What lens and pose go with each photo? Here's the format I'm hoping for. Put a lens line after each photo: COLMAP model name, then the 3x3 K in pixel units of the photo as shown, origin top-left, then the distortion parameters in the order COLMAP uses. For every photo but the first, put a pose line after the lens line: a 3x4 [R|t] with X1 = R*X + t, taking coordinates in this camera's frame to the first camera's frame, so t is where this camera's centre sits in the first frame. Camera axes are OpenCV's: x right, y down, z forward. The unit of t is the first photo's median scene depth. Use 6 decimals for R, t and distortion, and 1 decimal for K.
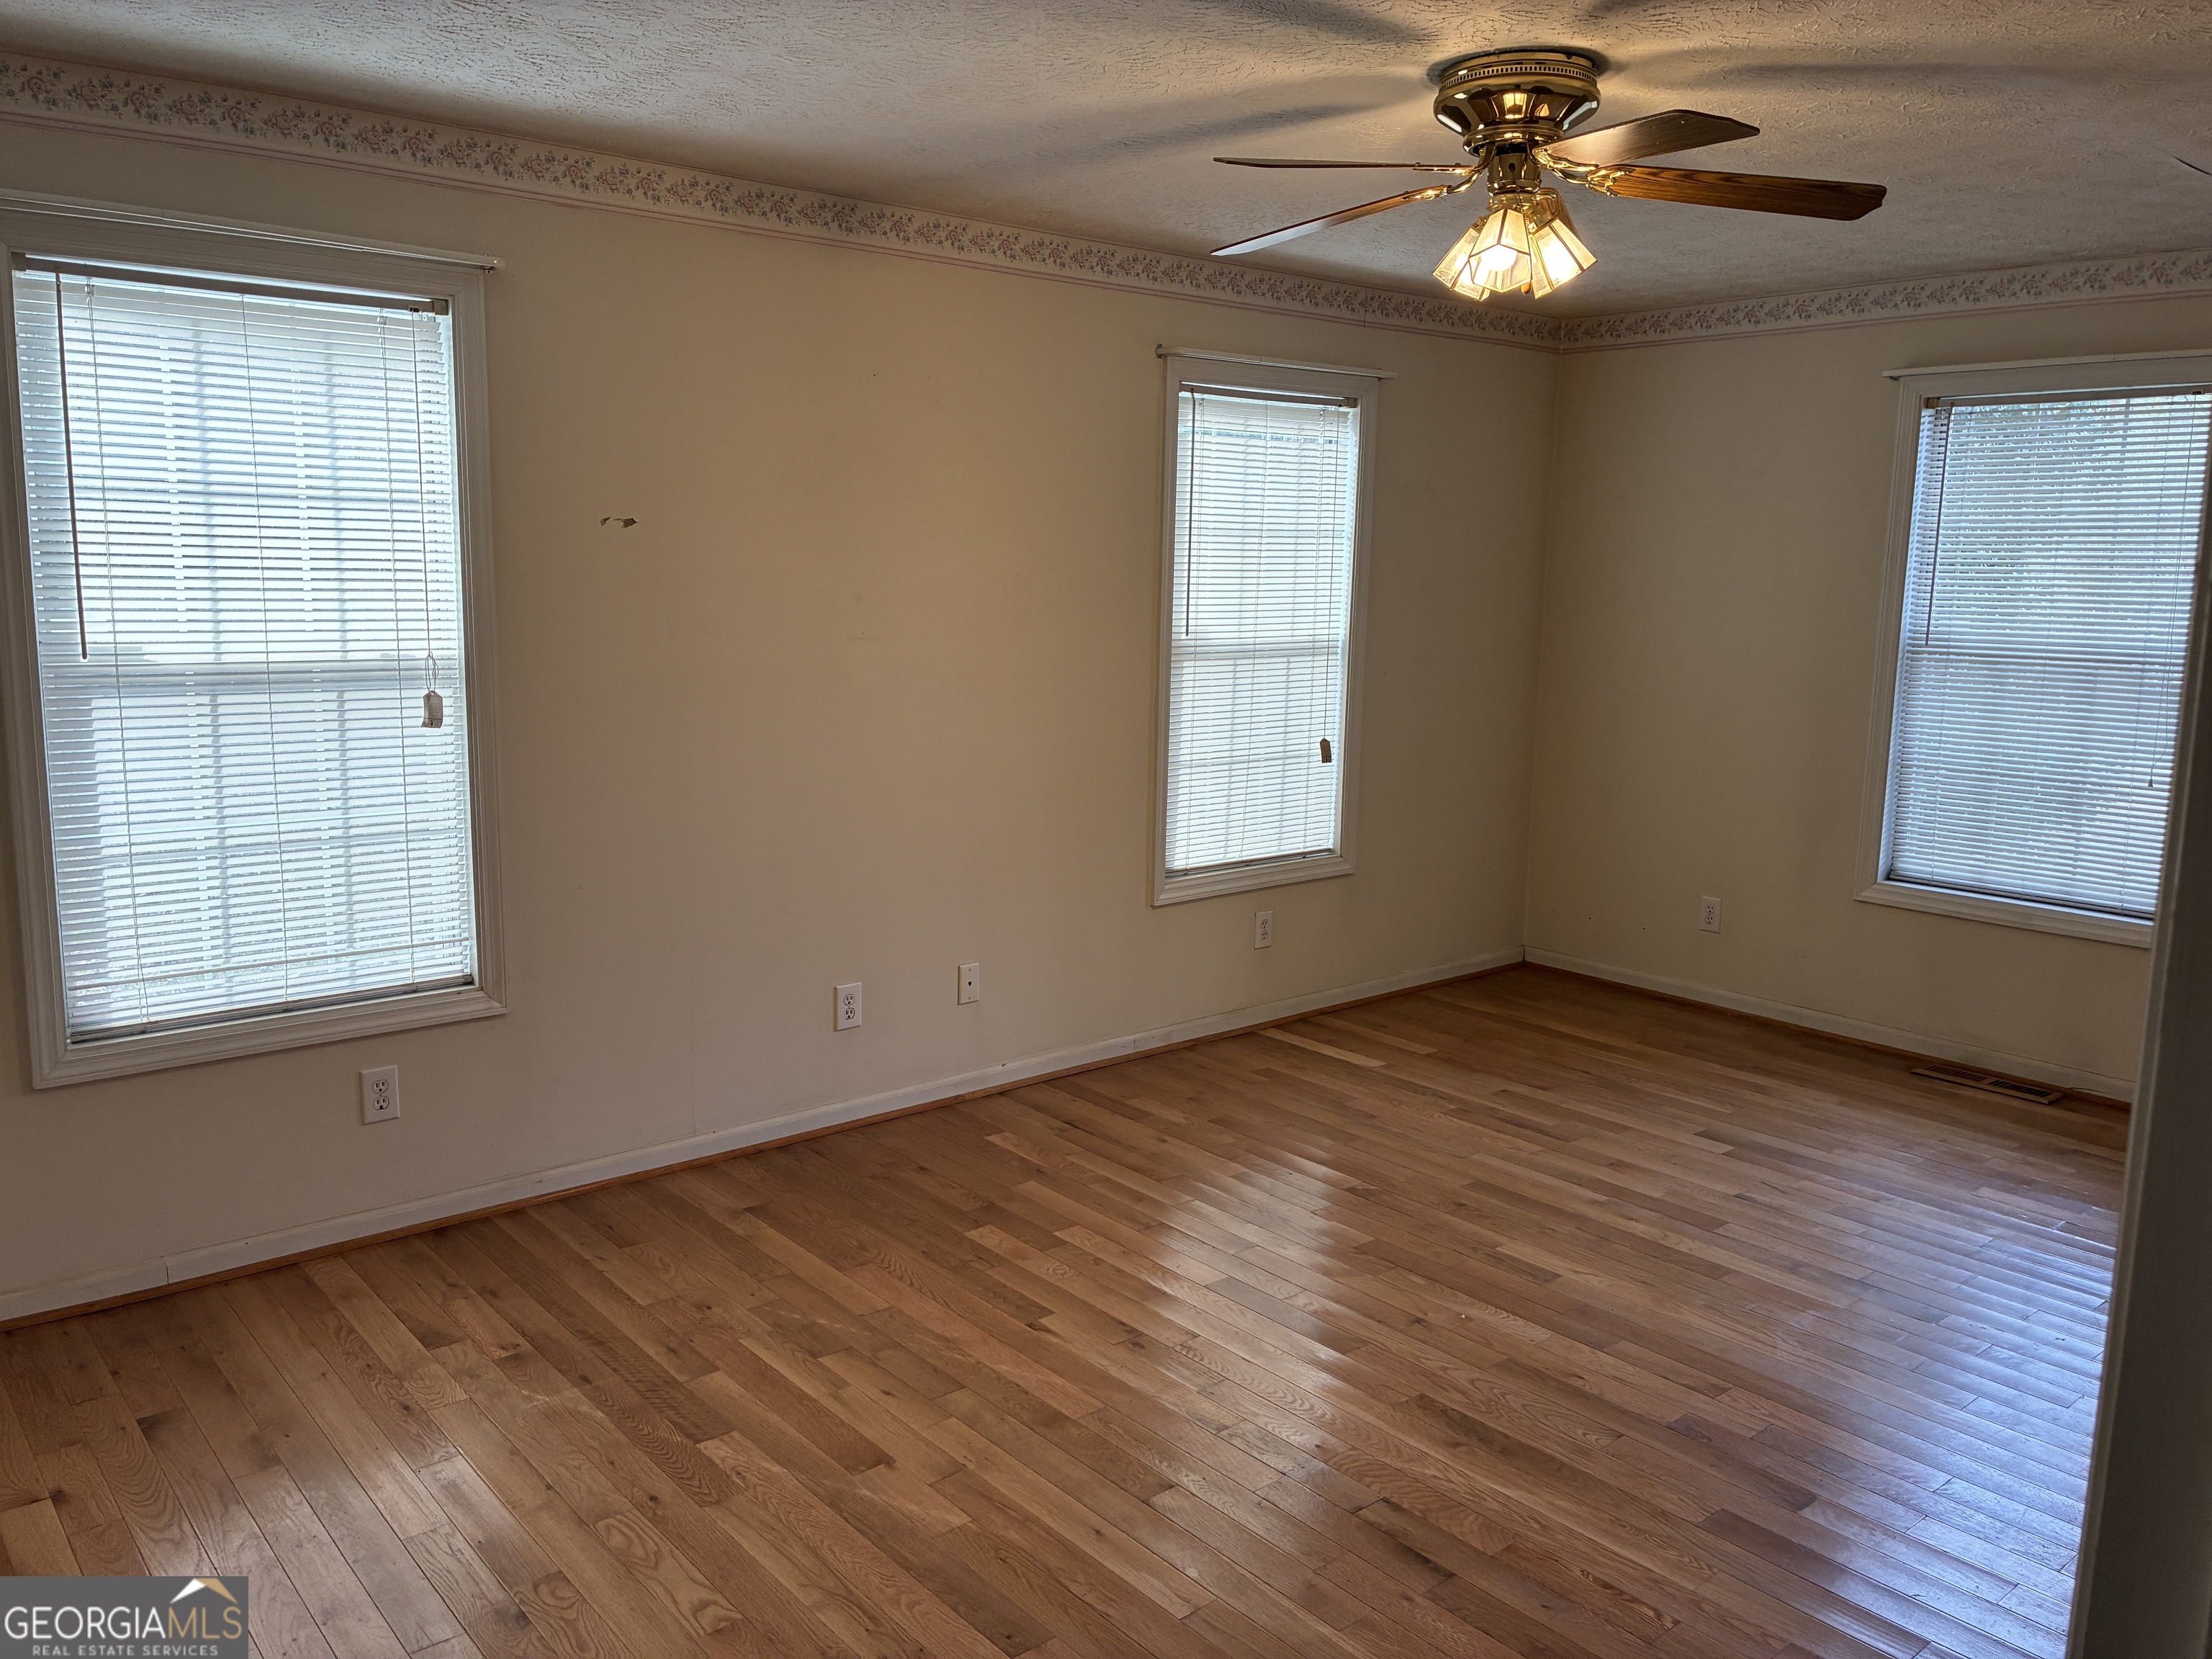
lens RADIAL K [[1689.6, 0, 1114.5], [0, 1689.6, 821.6], [0, 0, 1]] dist [0.018644, -0.008844]
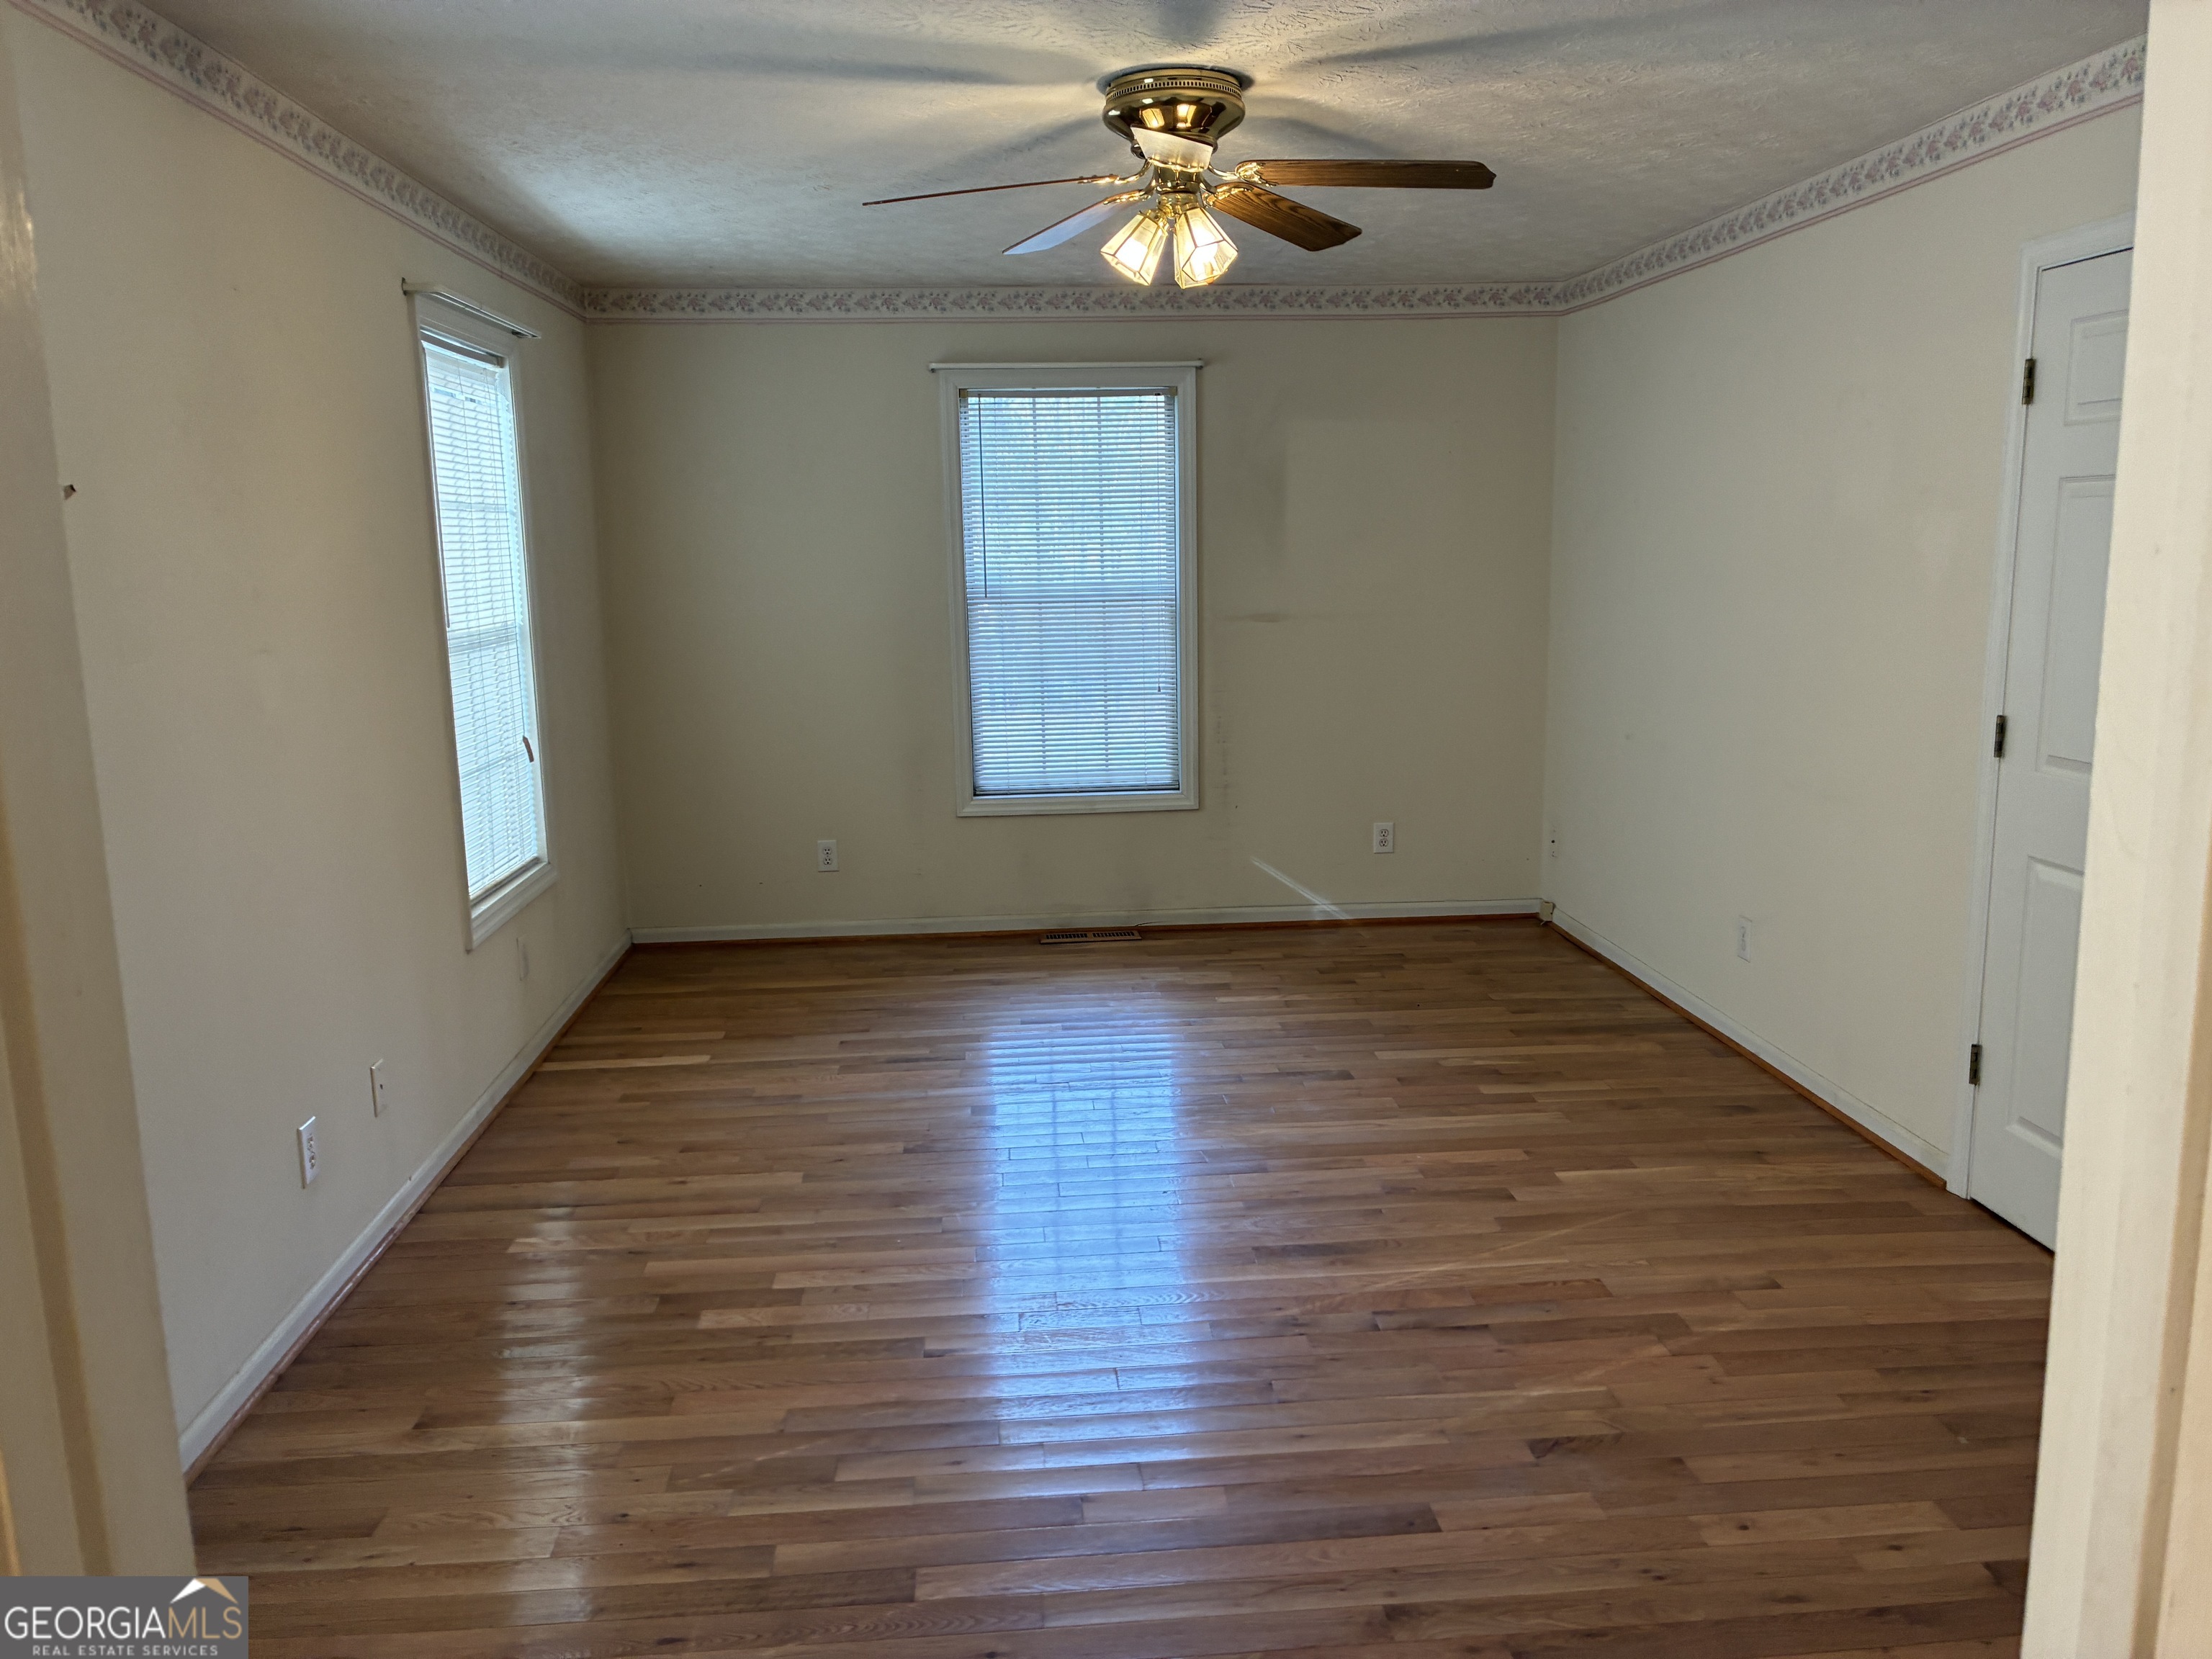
lens RADIAL K [[1689.6, 0, 1114.5], [0, 1689.6, 821.6], [0, 0, 1]] dist [0.018644, -0.008844]
pose [[0.569418, -0.160295, 0.806268, -0.487875], [0.153759, 0.984263, 0.087092, -0.038834], [-0.807540, 0.074379, 0.585104, 0.250184]]
